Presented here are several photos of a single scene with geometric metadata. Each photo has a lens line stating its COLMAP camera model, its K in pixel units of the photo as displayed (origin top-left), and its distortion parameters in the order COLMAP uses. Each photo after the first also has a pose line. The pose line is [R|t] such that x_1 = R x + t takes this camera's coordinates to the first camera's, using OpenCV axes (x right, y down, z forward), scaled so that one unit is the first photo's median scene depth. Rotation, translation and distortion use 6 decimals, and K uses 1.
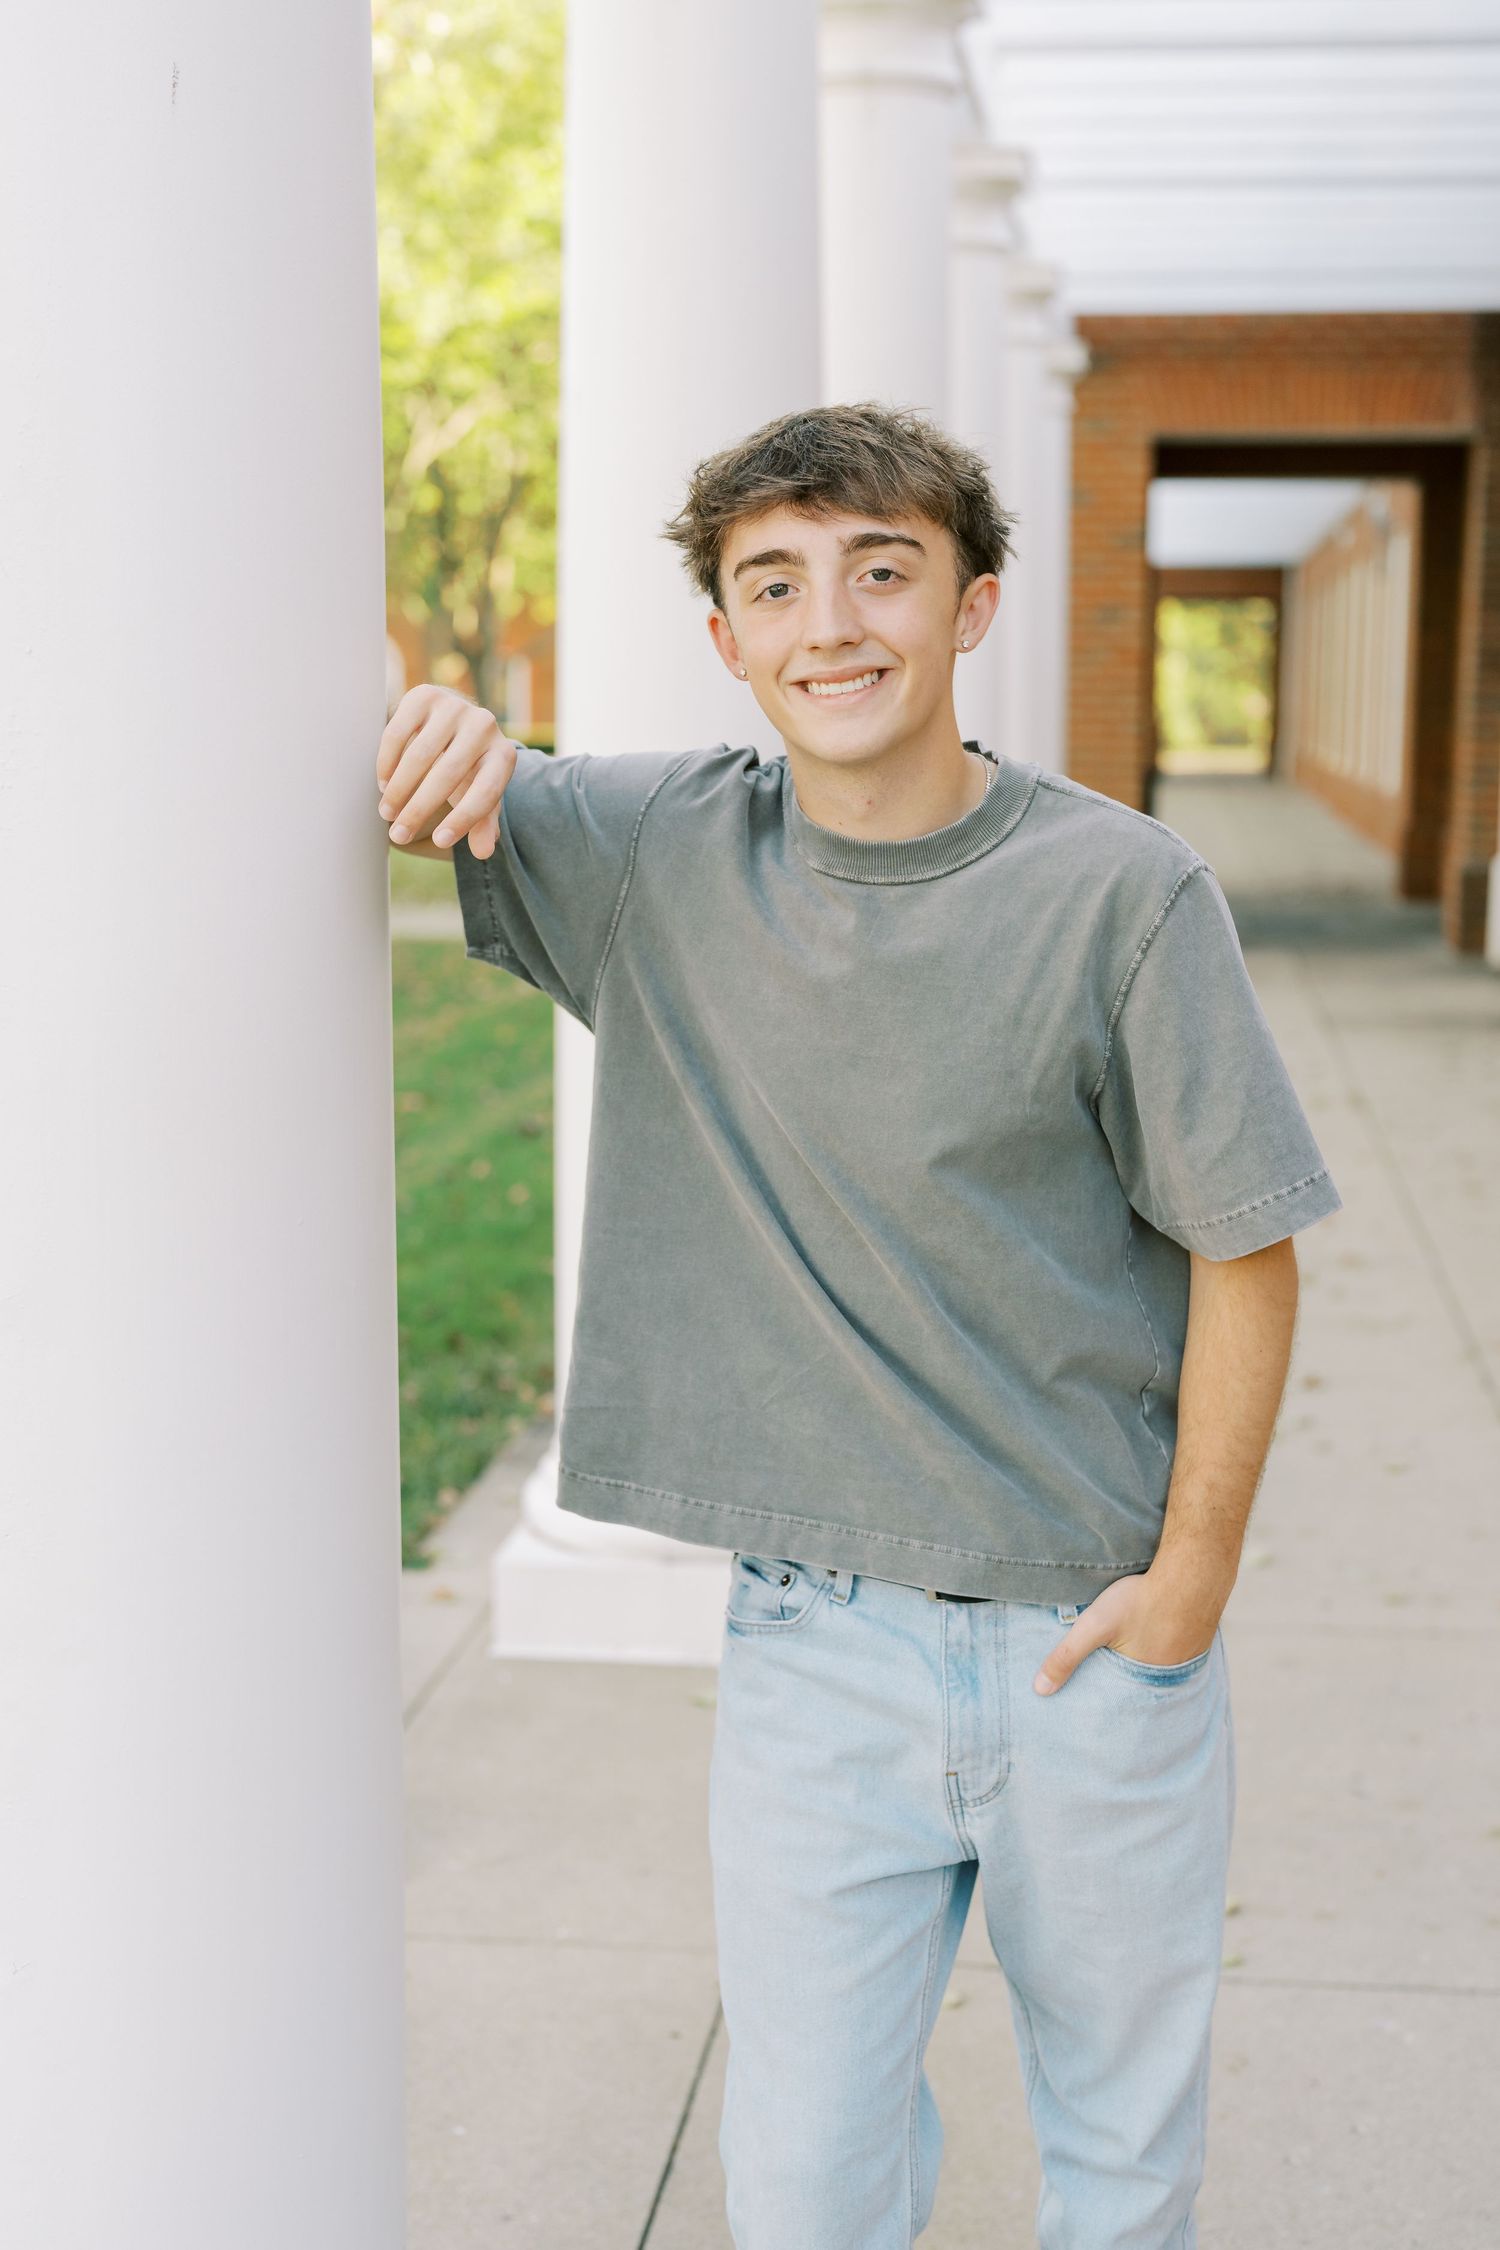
lens RADIAL K [[3353.7, 0, 797.1], [0, 3353.7, 1146.7], [0, 0, 1]] dist [0.142010, -1.193090]
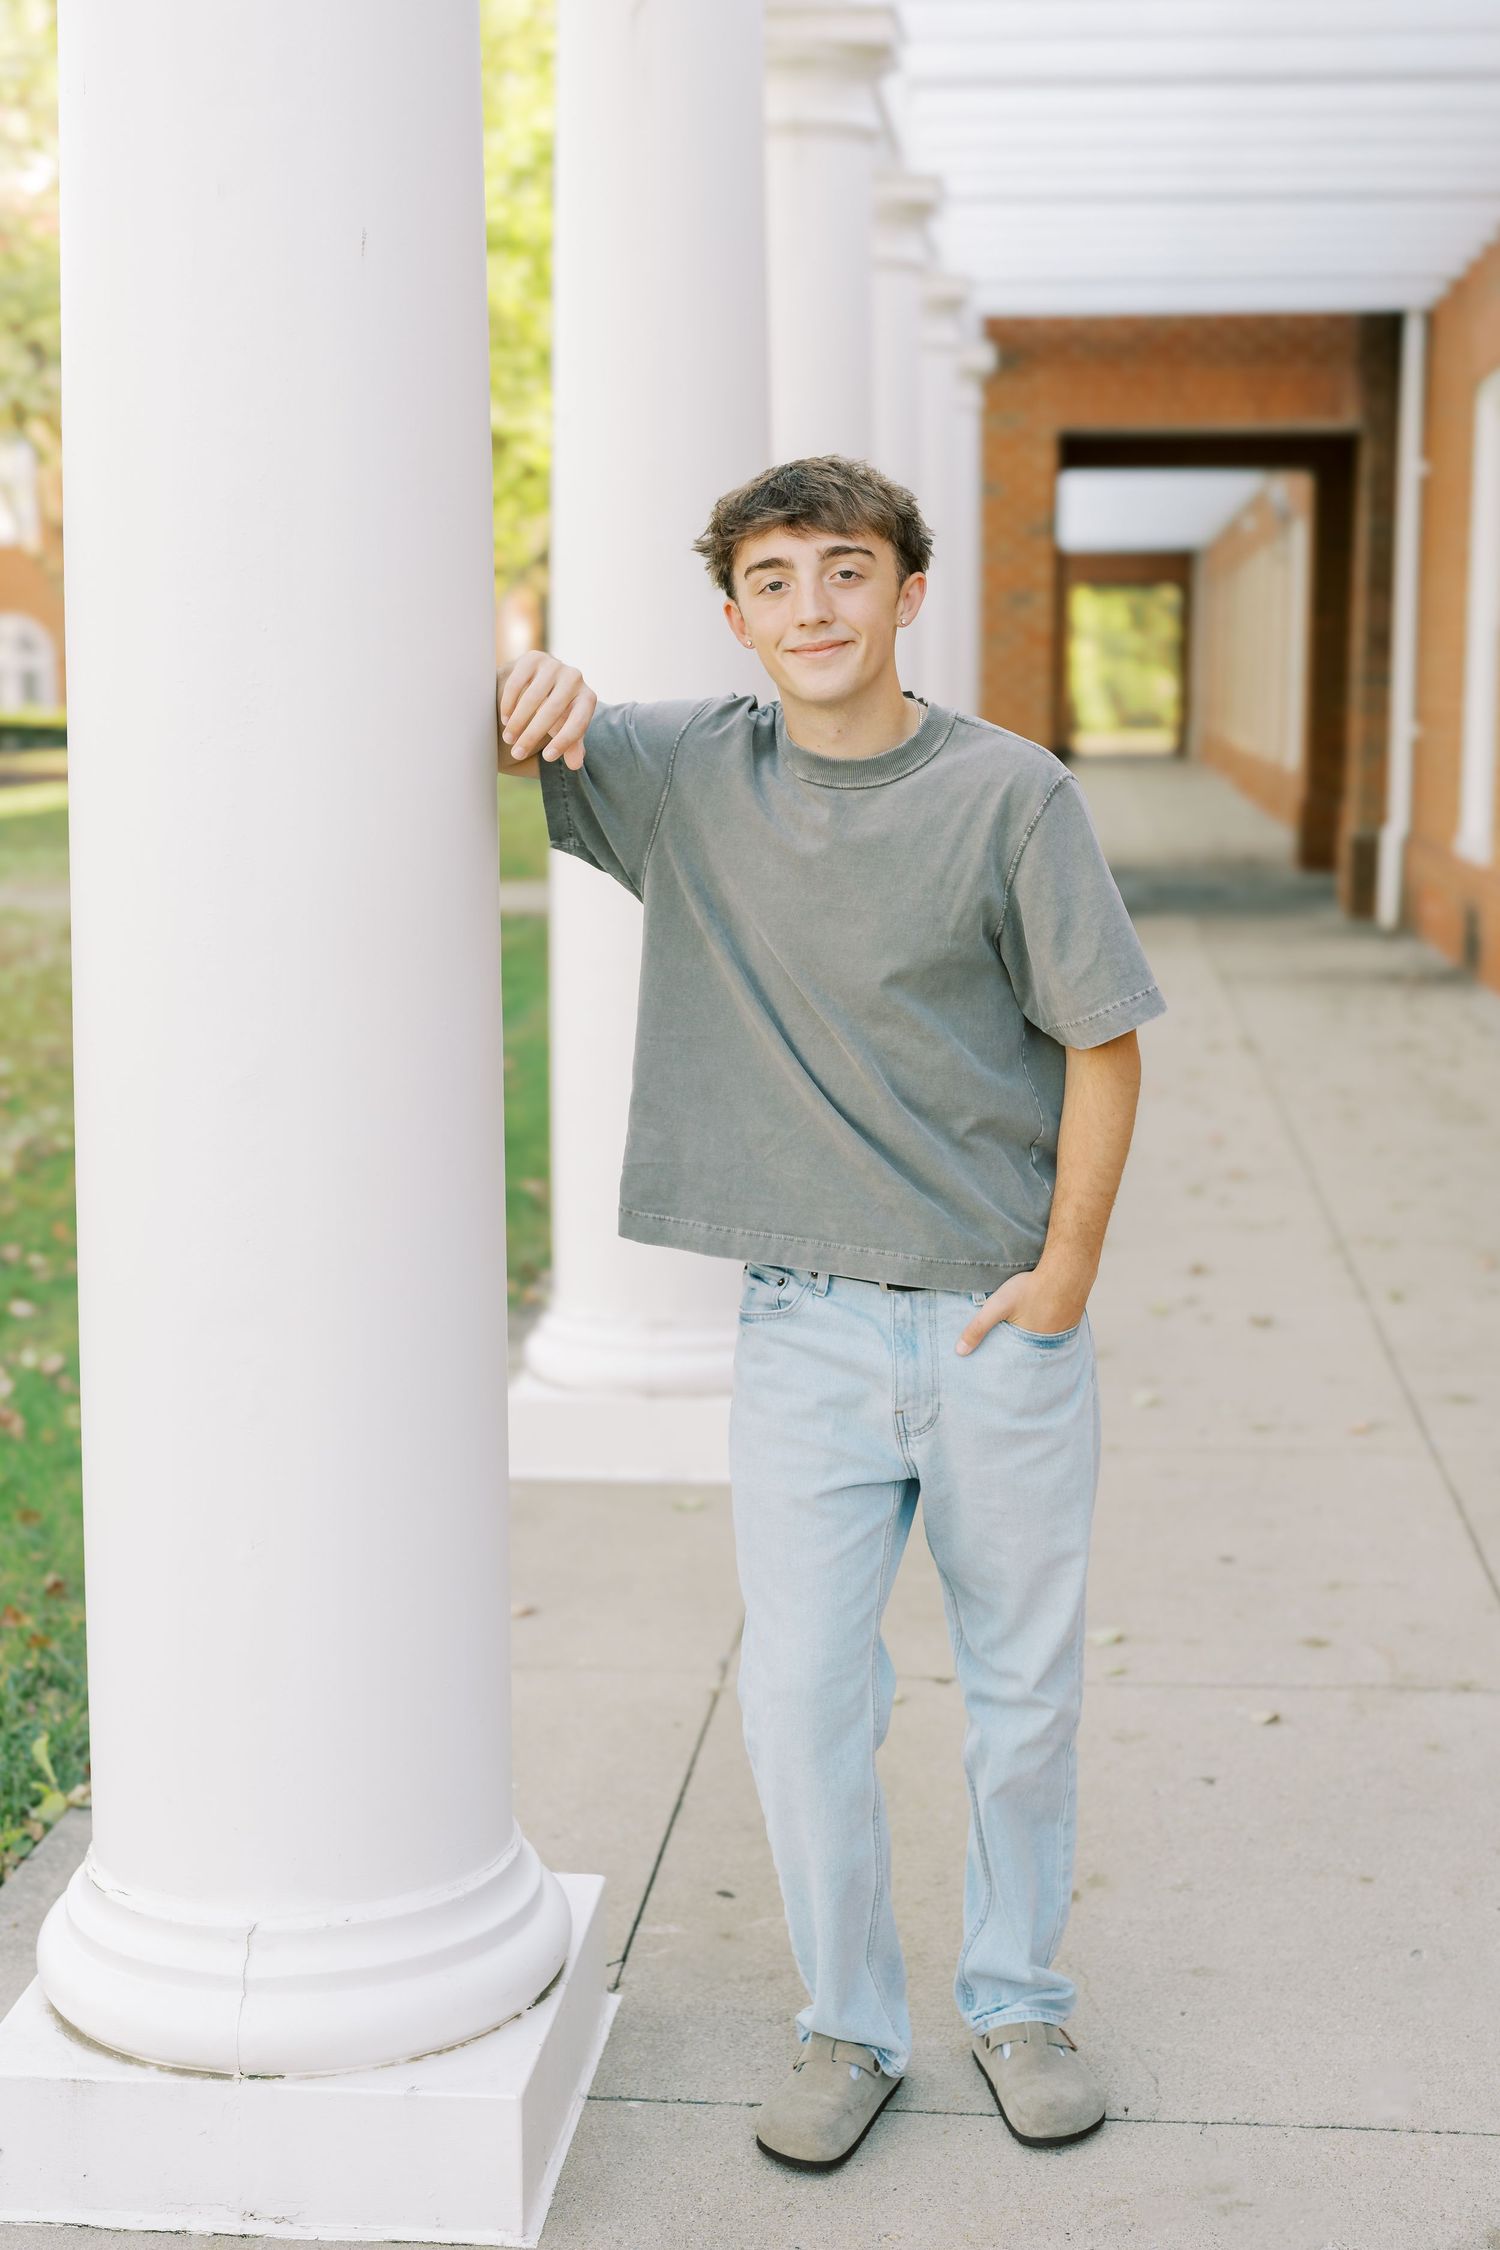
lens RADIAL K [[3340.6, 0, 680.9], [0, 3340.6, 1156.7], [0, 0, 1]] dist [0.007541, -0.040195]
pose [[0.999905, -0.008515, -0.010845, -0.030639], [0.008594, 0.999937, 0.007200, 0.066703], [0.010783, -0.007292, 0.999915, -0.421264]]
